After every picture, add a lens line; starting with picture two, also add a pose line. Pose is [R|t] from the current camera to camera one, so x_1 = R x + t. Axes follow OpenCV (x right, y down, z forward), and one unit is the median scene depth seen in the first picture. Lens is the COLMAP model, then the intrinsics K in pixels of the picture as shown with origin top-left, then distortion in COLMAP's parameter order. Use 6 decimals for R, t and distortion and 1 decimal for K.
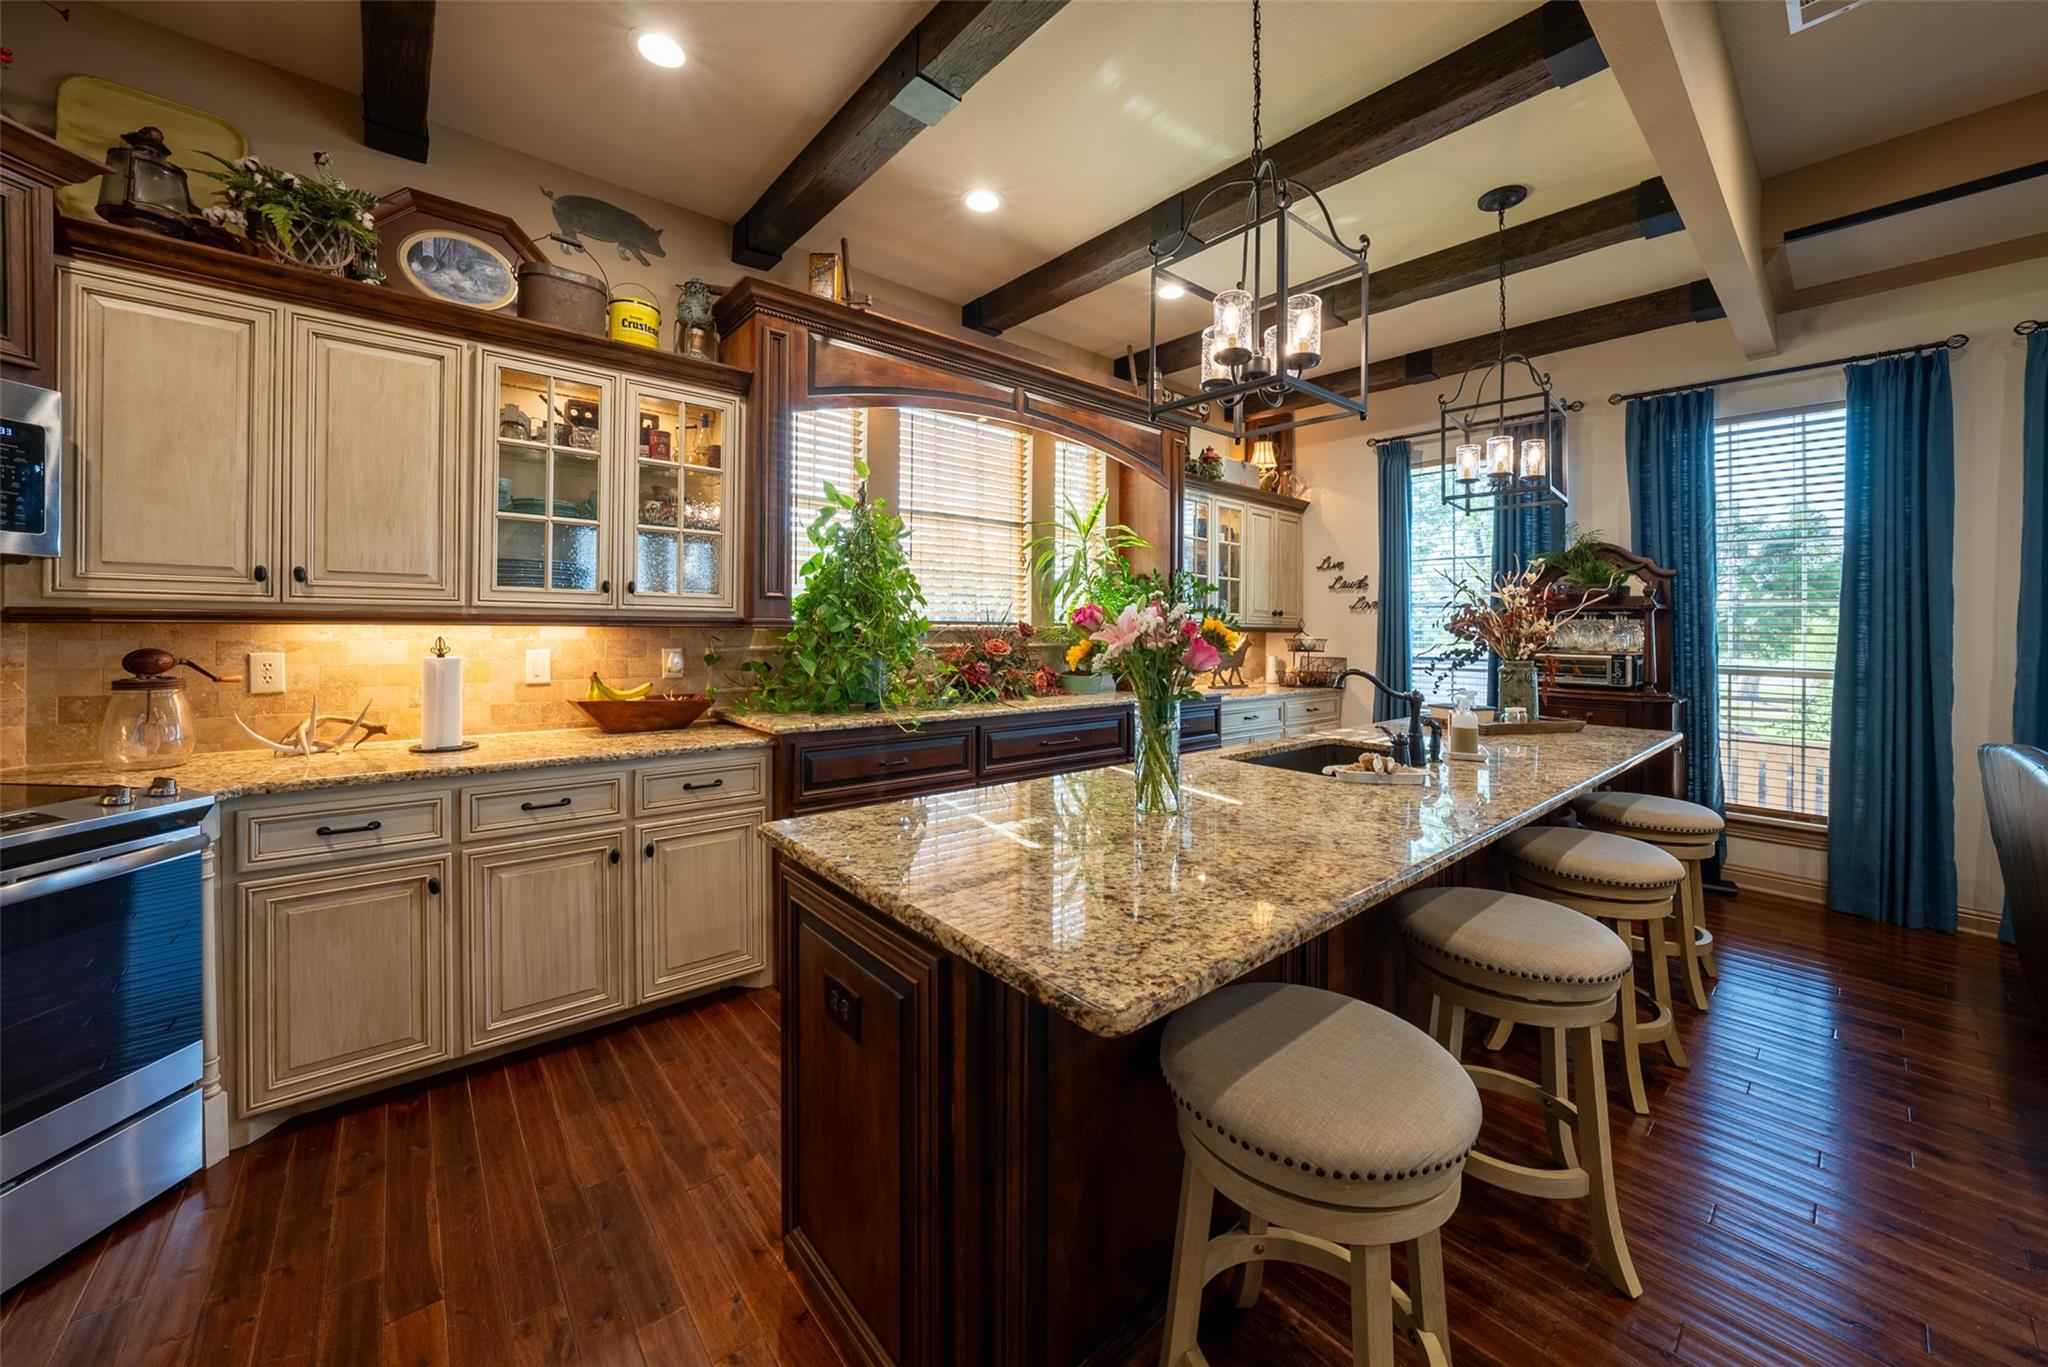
lens RADIAL K [[739.8, 0, 988.1], [0, 739.8, 623.4], [0, 0, 1]] dist [-0.016960, 0.004837]
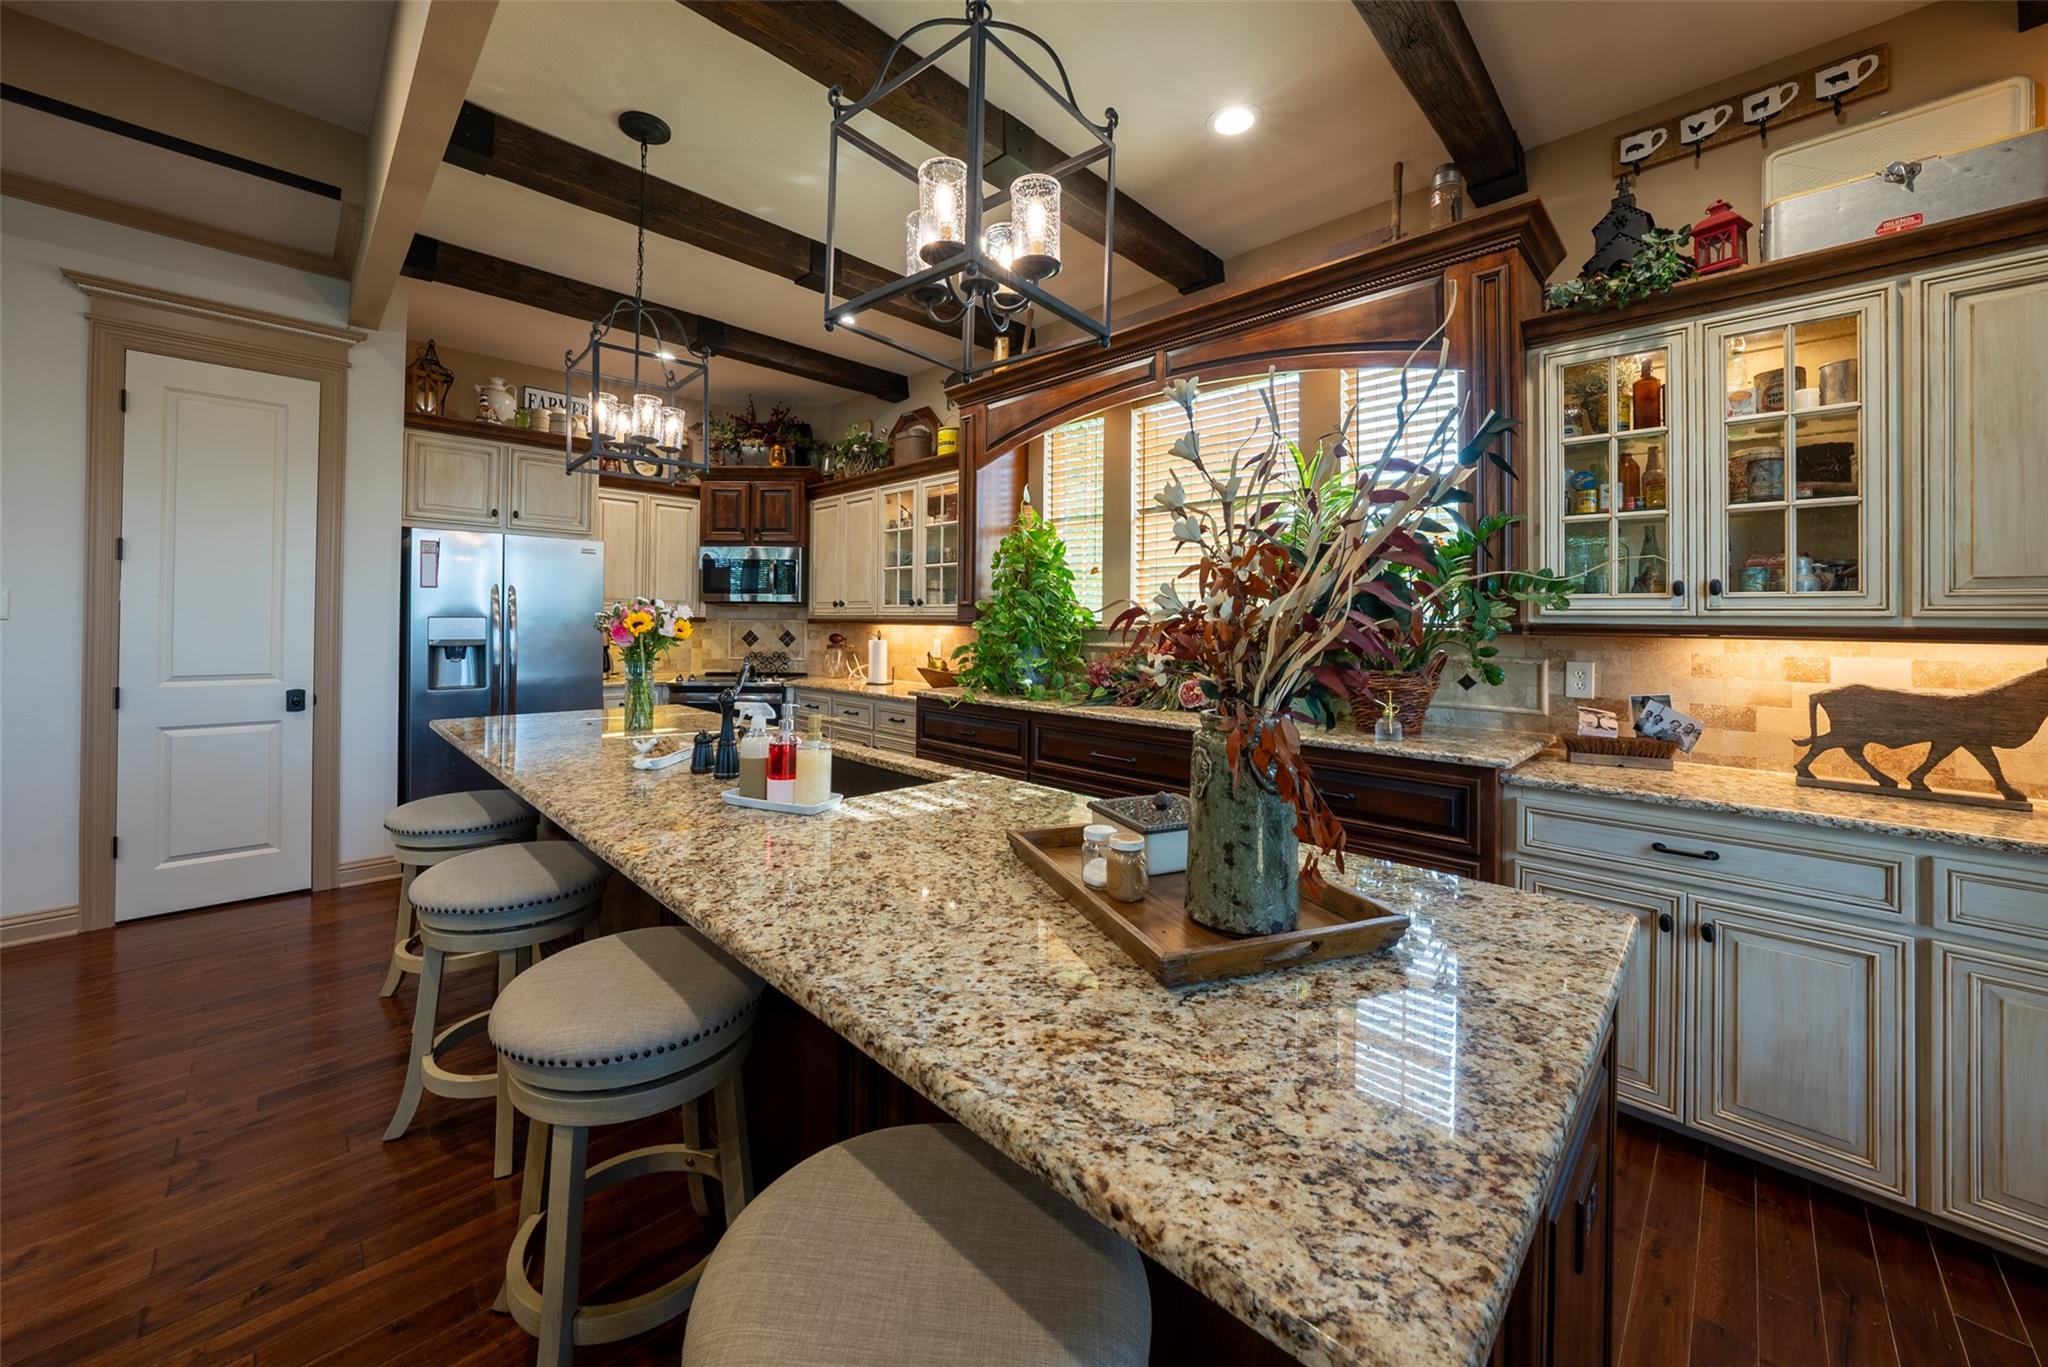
lens RADIAL K [[739.8, 0, 988.1], [0, 739.8, 623.4], [0, 0, 1]] dist [-0.016960, 0.004837]
pose [[0.083912, -0.011318, -0.996409, 0.708044], [-0.008162, 0.999894, -0.012045, 0.011259], [0.996440, 0.009144, 0.083811, 0.577149]]
